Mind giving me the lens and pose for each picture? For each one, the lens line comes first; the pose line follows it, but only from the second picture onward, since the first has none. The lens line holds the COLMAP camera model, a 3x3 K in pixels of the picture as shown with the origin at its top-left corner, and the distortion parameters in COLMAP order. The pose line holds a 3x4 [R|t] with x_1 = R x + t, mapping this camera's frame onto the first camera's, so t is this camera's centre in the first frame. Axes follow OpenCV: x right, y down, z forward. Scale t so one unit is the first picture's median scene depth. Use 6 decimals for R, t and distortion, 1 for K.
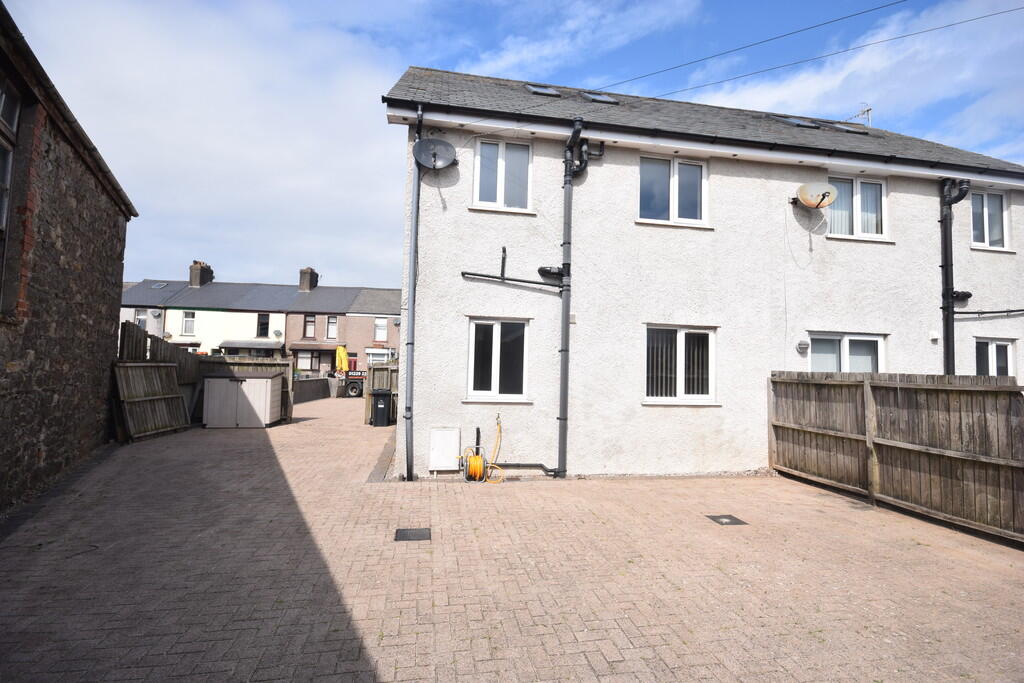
lens RADIAL K [[482.1, 0, 512.0], [0, 482.1, 341.5], [0, 0, 1]] dist [0.026278, -0.018200]
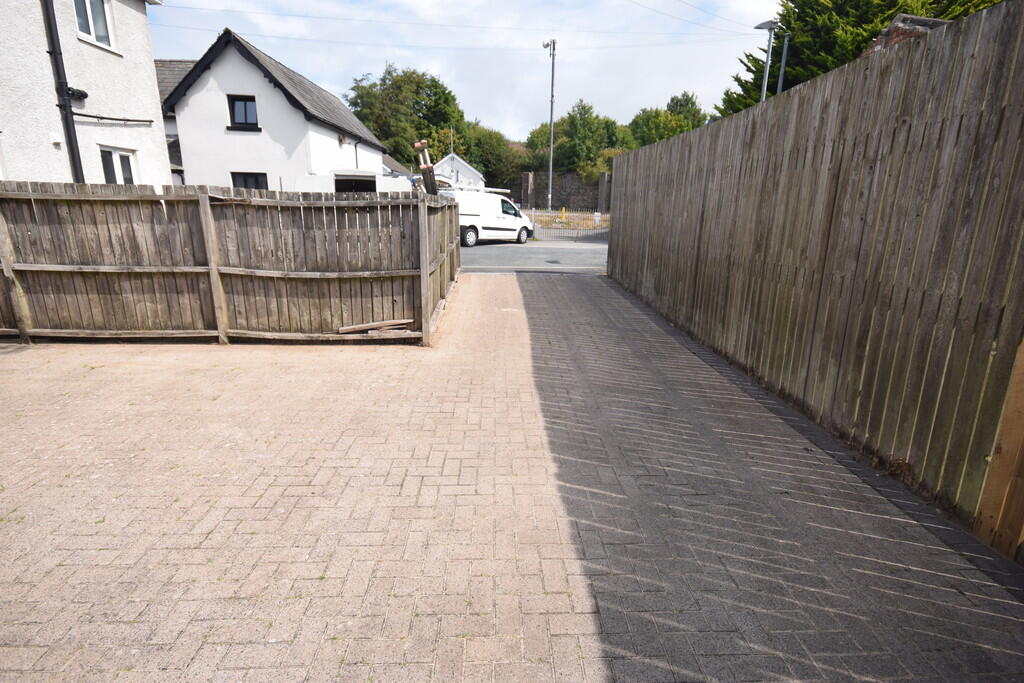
lens RADIAL K [[508.7, 0, 511.4], [0, 508.7, 336.5], [0, 0, 1]] dist [0.030975, -0.015037]
pose [[0.143196, -0.272121, 0.951549, 0.012158], [-0.066239, 0.956666, 0.283552, 0.016258], [-0.987475, -0.103634, 0.118966, 0.073826]]
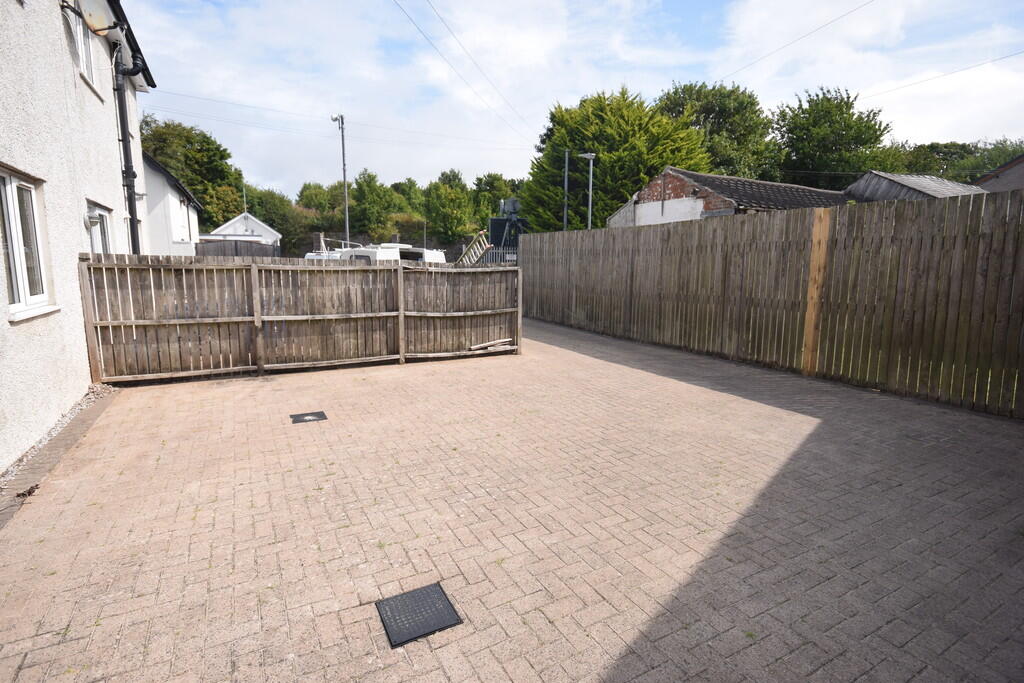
lens RADIAL K [[509.1, 0, 509.3], [0, 509.1, 341.9], [0, 0, 1]] dist [0.012011, 0.000484]
pose [[-0.327063, -0.171048, 0.929394, -0.606935], [-0.072482, 0.985126, 0.155798, 0.039061], [-0.942219, -0.016409, -0.334596, 0.992756]]
